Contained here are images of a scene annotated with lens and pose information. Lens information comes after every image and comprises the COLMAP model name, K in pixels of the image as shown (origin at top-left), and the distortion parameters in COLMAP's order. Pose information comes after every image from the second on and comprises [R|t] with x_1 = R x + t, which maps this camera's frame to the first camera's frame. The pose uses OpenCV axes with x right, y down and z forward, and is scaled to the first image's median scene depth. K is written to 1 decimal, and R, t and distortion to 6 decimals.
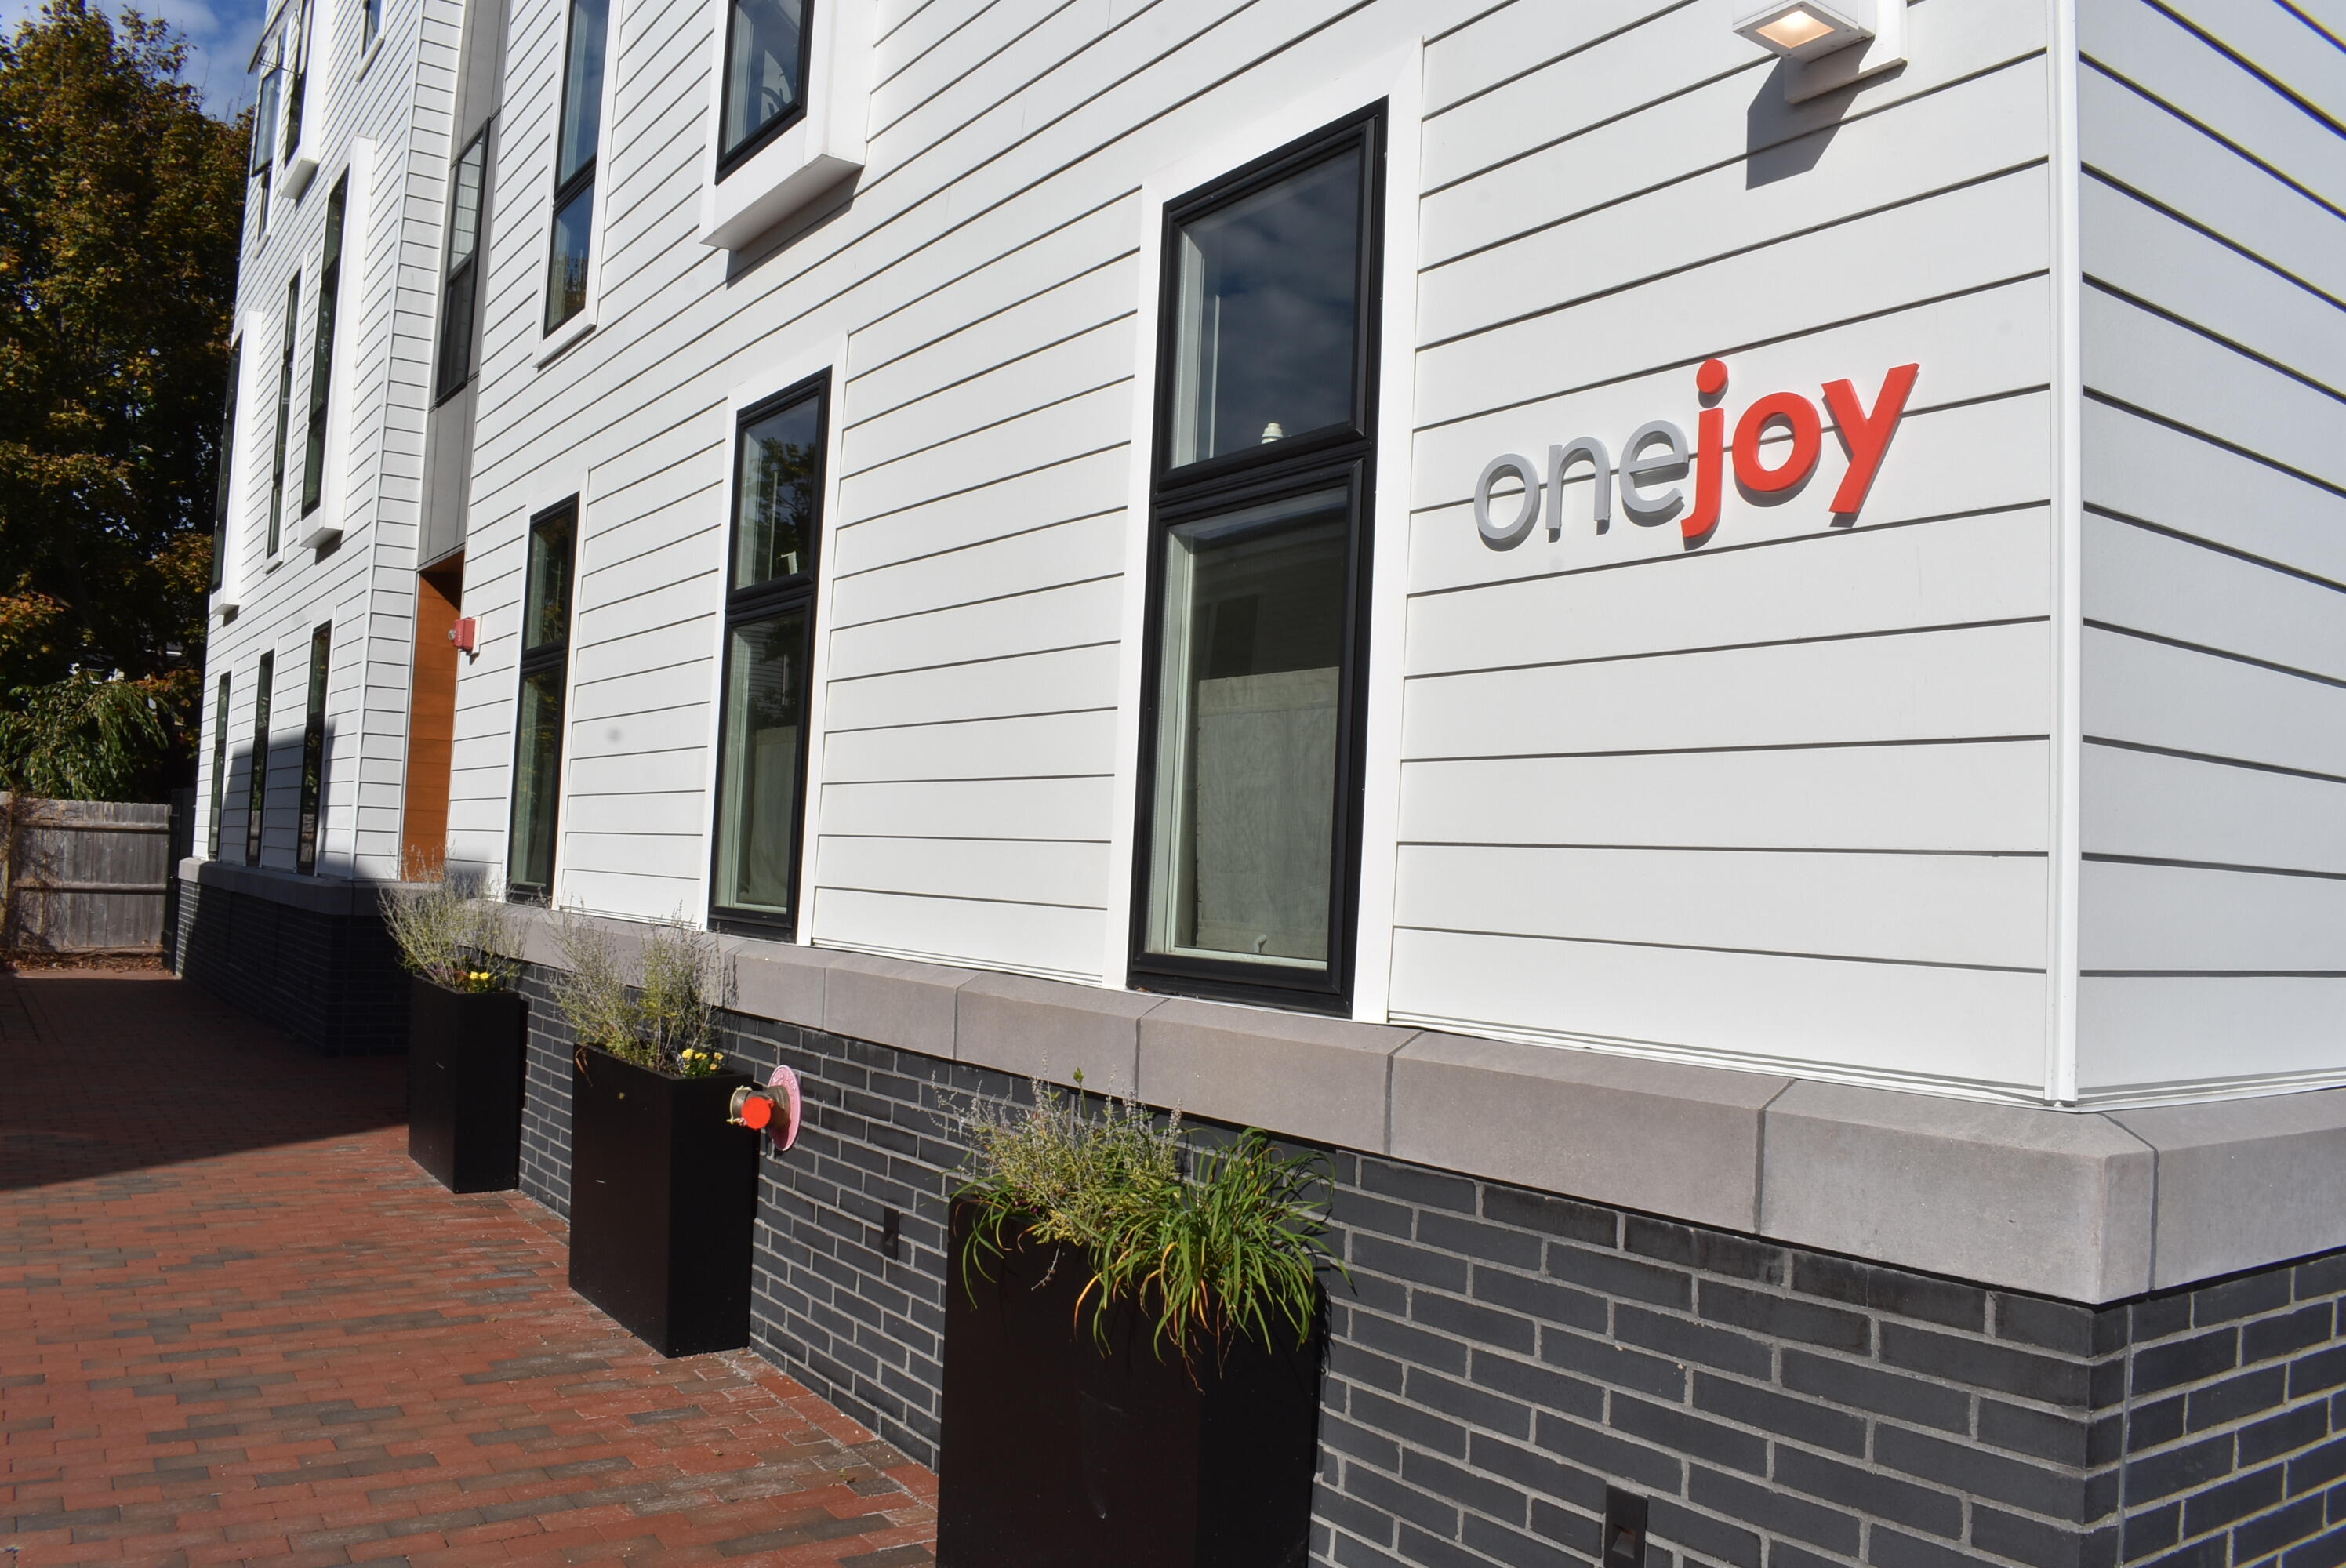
lens RADIAL K [[1820.5, 0, 1184.5], [0, 1820.5, 779.9], [0, 0, 1]] dist [-0.077491, -0.004414]
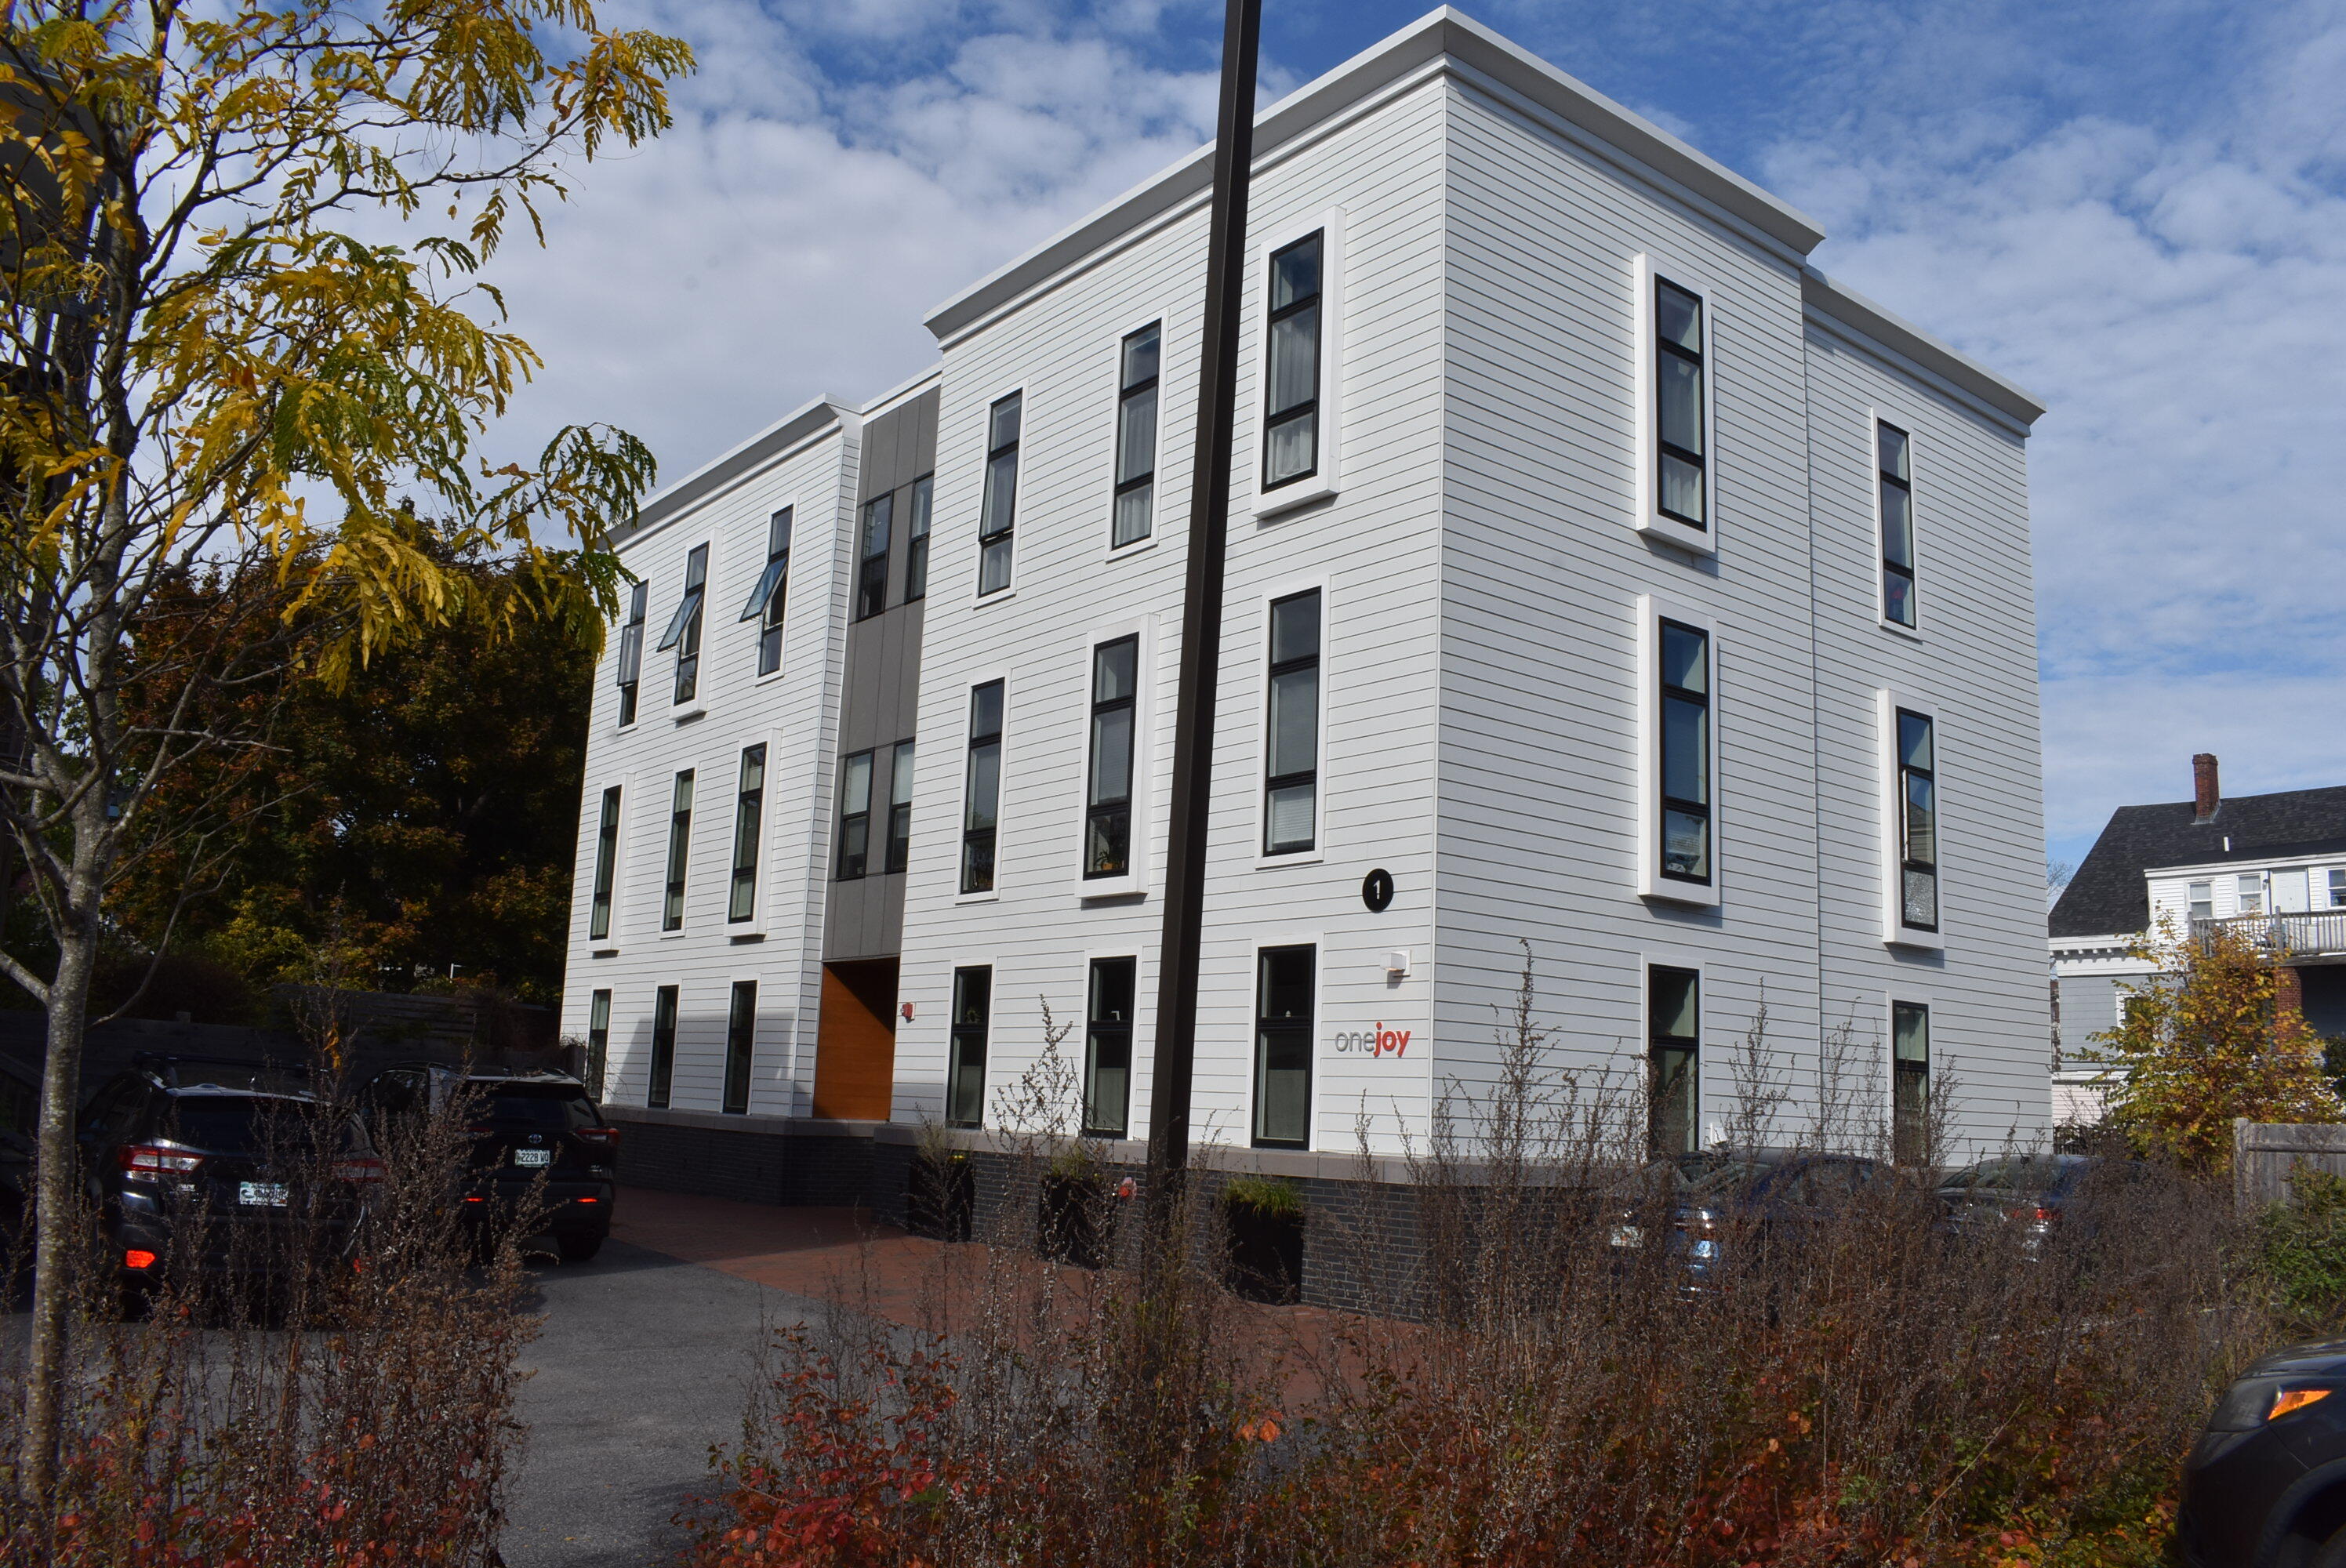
lens RADIAL K [[1820.5, 0, 1184.4], [0, 1820.5, 786.4], [0, 0, 1]] dist [-0.077491, -0.004414]
pose [[0.998039, 0.006094, 0.062296, -0.603240], [0.001329, 0.992963, -0.118414, -0.282372], [-0.062579, 0.118265, 0.991008, -4.257537]]
